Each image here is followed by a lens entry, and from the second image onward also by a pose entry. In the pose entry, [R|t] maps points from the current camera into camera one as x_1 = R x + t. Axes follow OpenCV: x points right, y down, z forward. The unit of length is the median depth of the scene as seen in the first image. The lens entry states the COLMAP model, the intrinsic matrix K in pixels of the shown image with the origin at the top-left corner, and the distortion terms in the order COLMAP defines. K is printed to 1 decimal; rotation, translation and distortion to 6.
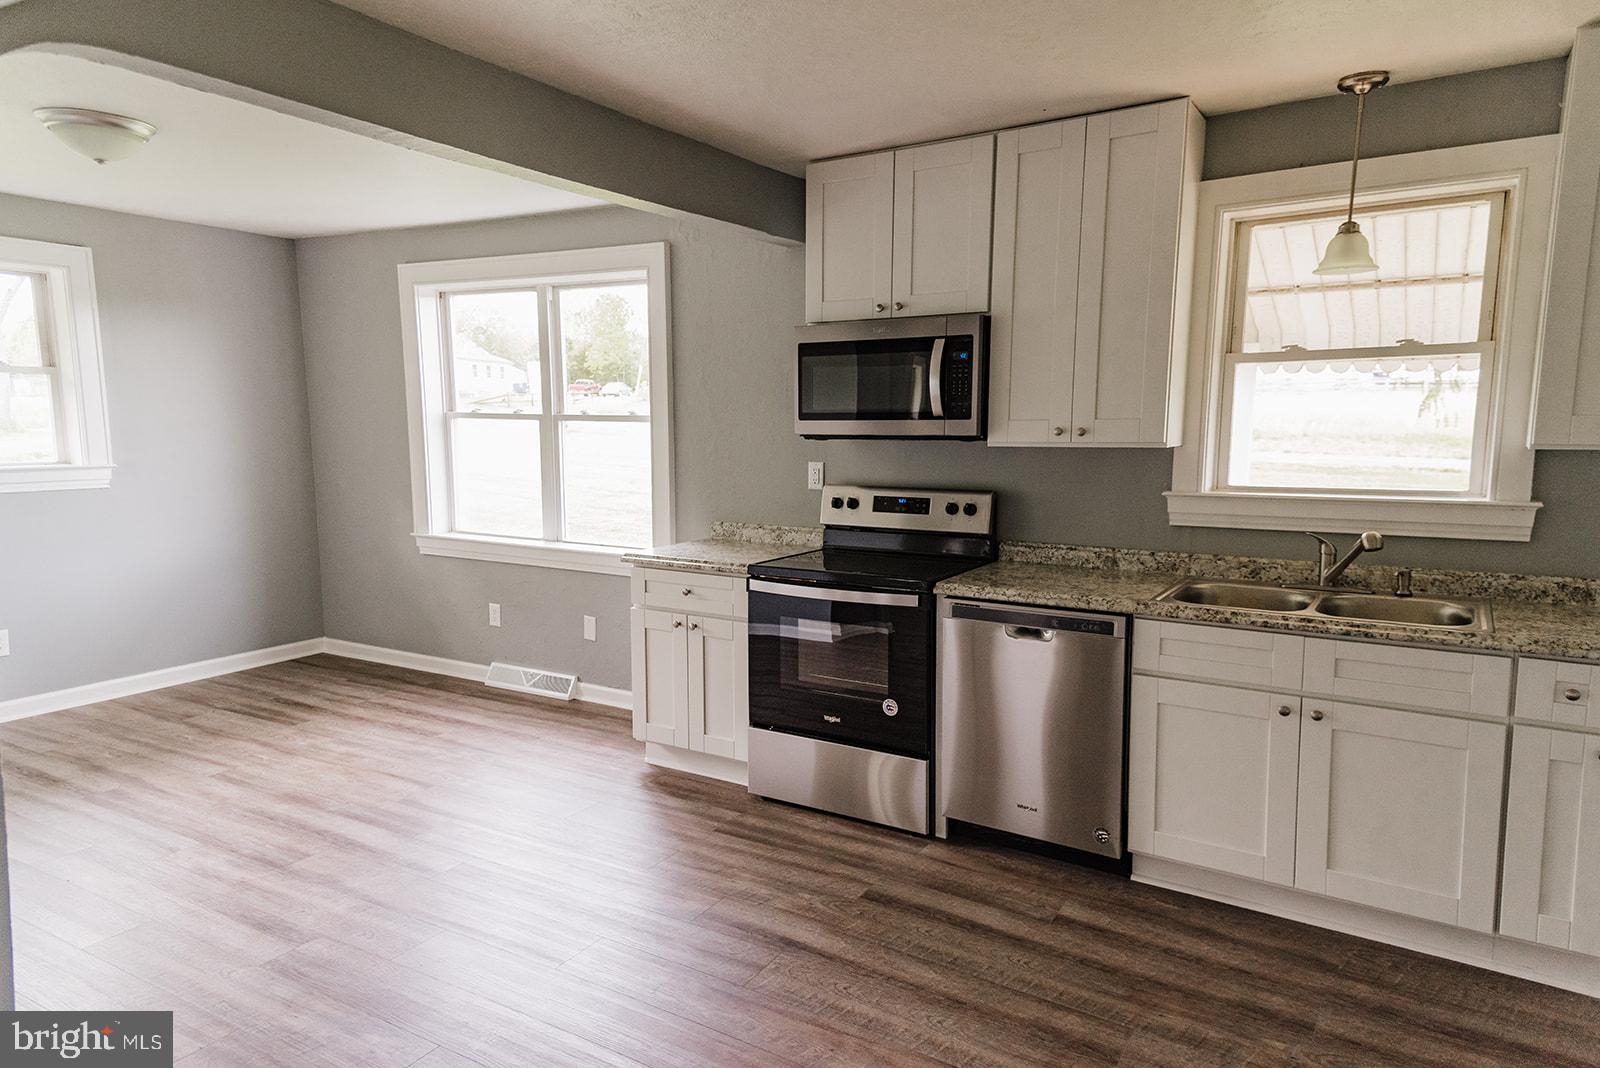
lens RADIAL K [[1009.0, 0, 796.6], [0, 1009.0, 543.2], [0, 0, 1]] dist [0.169824, -0.110986]
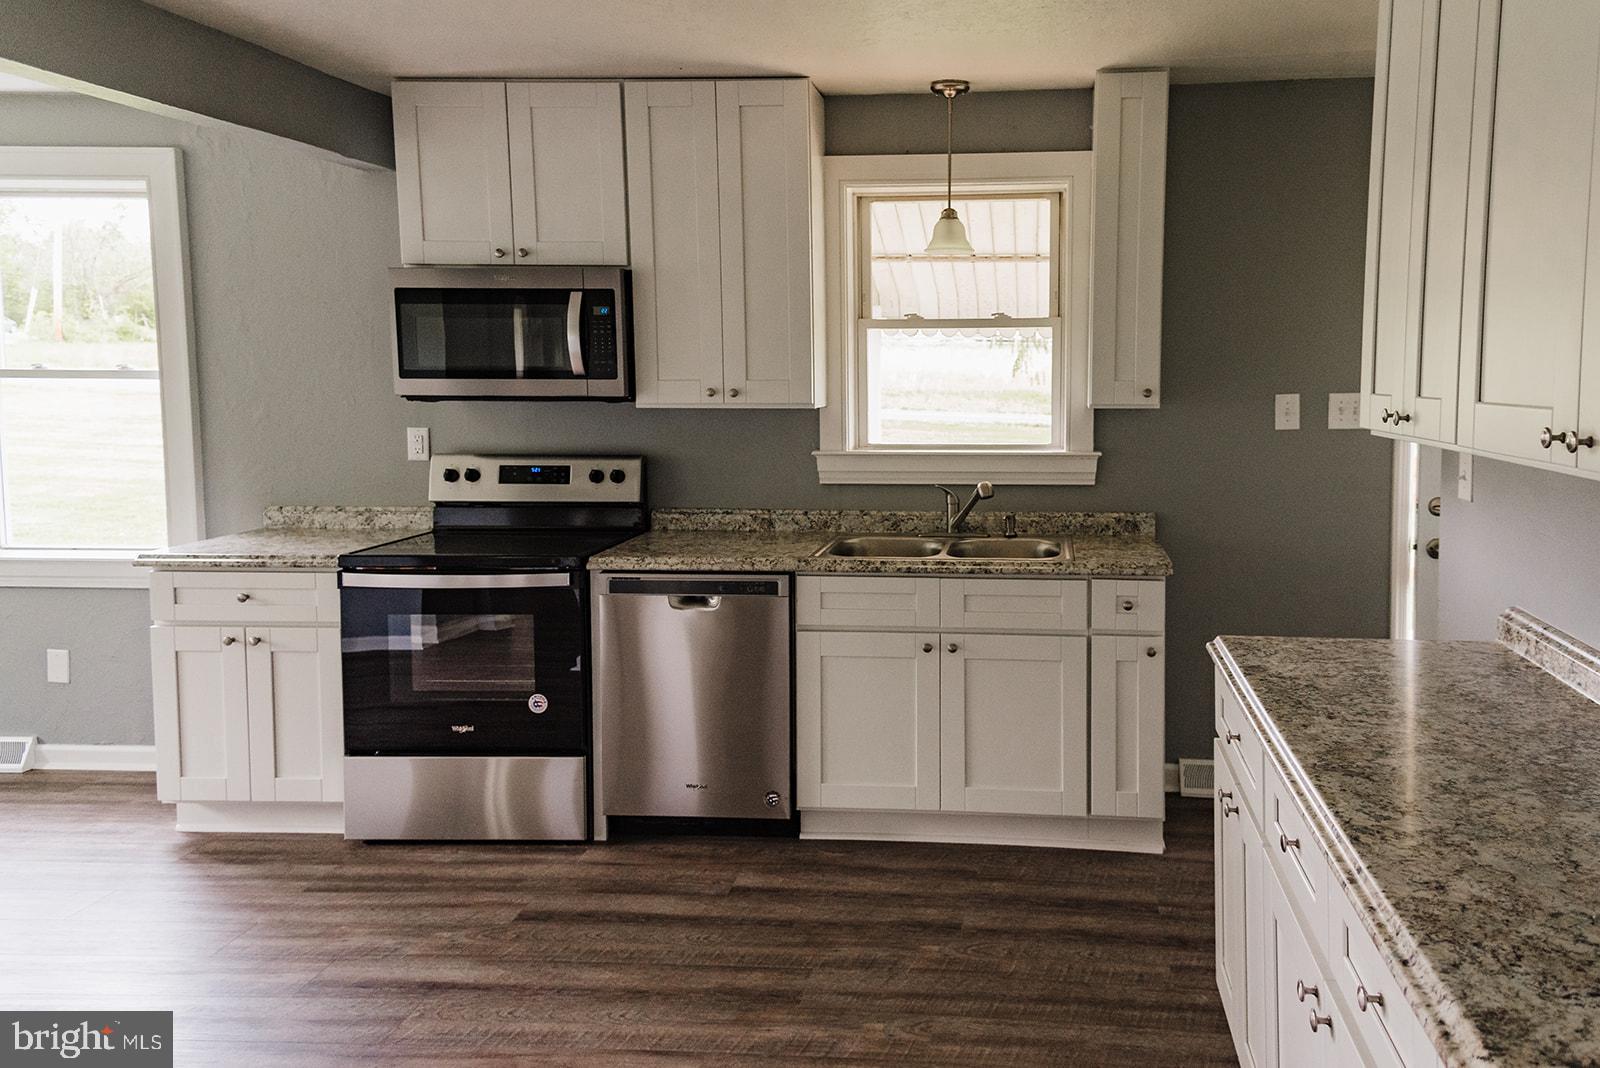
lens RADIAL K [[1208.1, 0, 927.5], [0, 1208.1, 467.3], [0, 0, 1]] dist [0.133048, -0.004424]
pose [[0.896390, -0.037403, 0.441685, -0.072064], [0.056111, 0.997993, -0.029365, 0.007473], [-0.439700, 0.051106, 0.896689, -0.124026]]
